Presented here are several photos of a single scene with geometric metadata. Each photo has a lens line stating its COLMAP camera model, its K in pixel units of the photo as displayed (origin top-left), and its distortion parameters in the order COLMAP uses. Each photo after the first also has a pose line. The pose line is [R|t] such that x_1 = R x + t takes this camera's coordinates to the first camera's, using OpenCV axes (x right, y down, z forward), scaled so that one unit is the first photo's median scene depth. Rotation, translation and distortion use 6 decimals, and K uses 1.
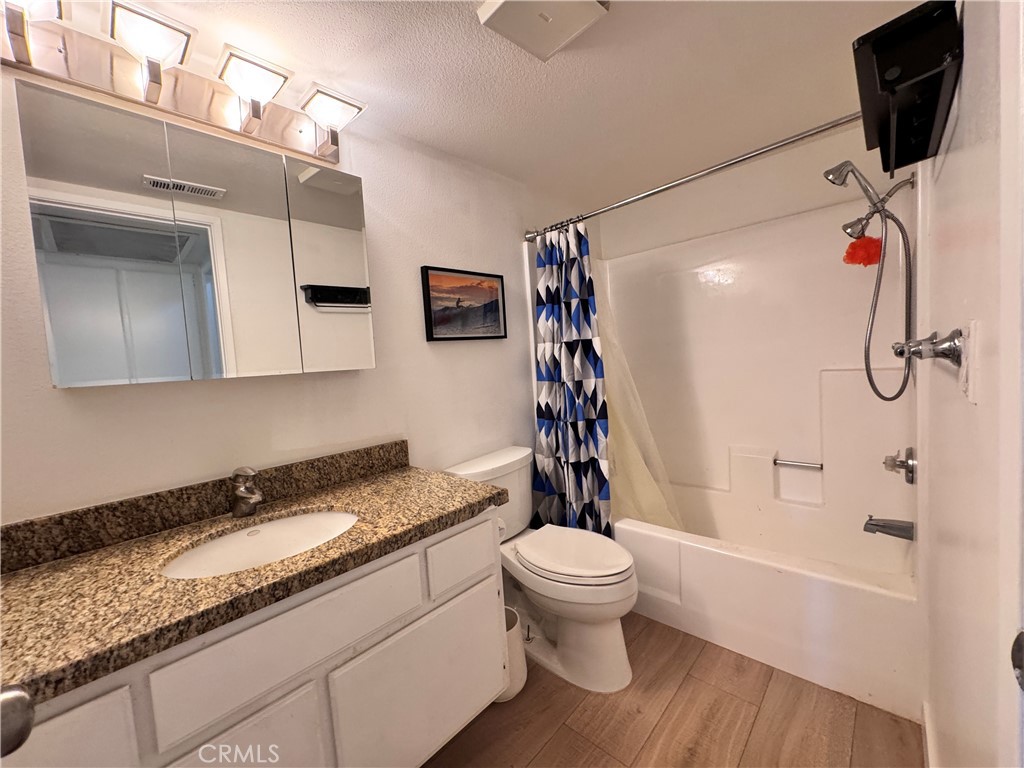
lens RADIAL K [[408.5, 0, 511.4], [0, 408.5, 383.1], [0, 0, 1]] dist [-0.000437, -0.000460]
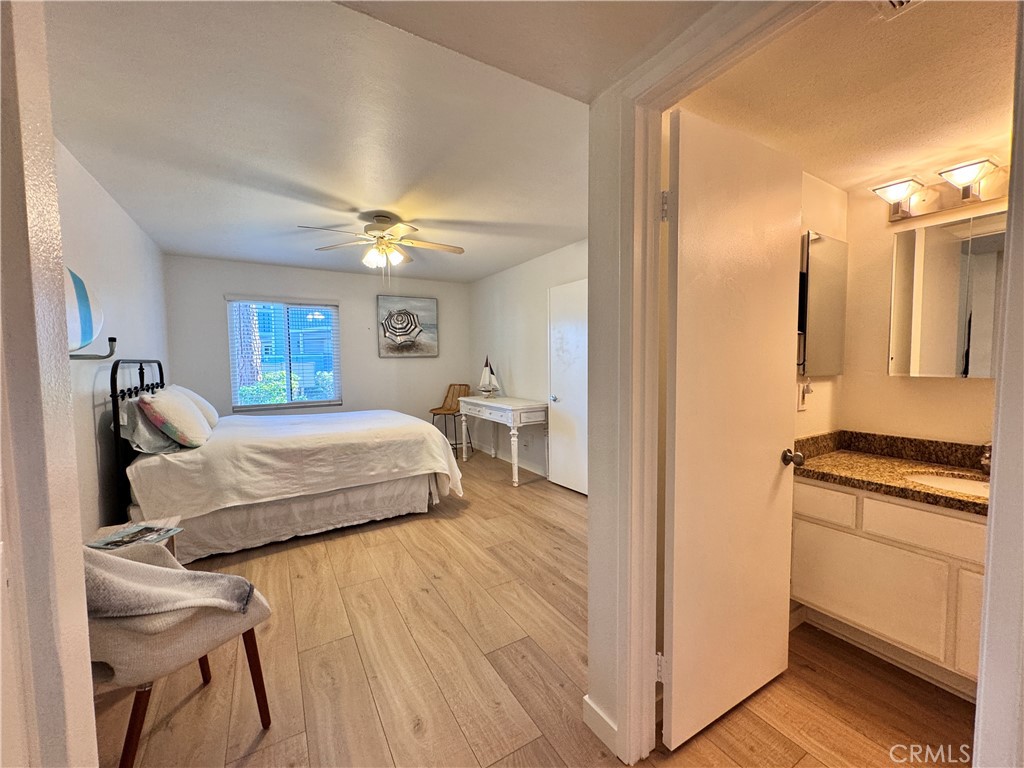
lens RADIAL K [[408.5, 0, 510.9], [0, 408.5, 383.7], [0, 0, 1]] dist [-0.000437, -0.000460]
pose [[-0.271434, 0.127241, -0.954009, 1.370693], [-0.026940, 0.989830, 0.139684, -0.178147], [0.962080, 0.063616, -0.265246, -0.308583]]
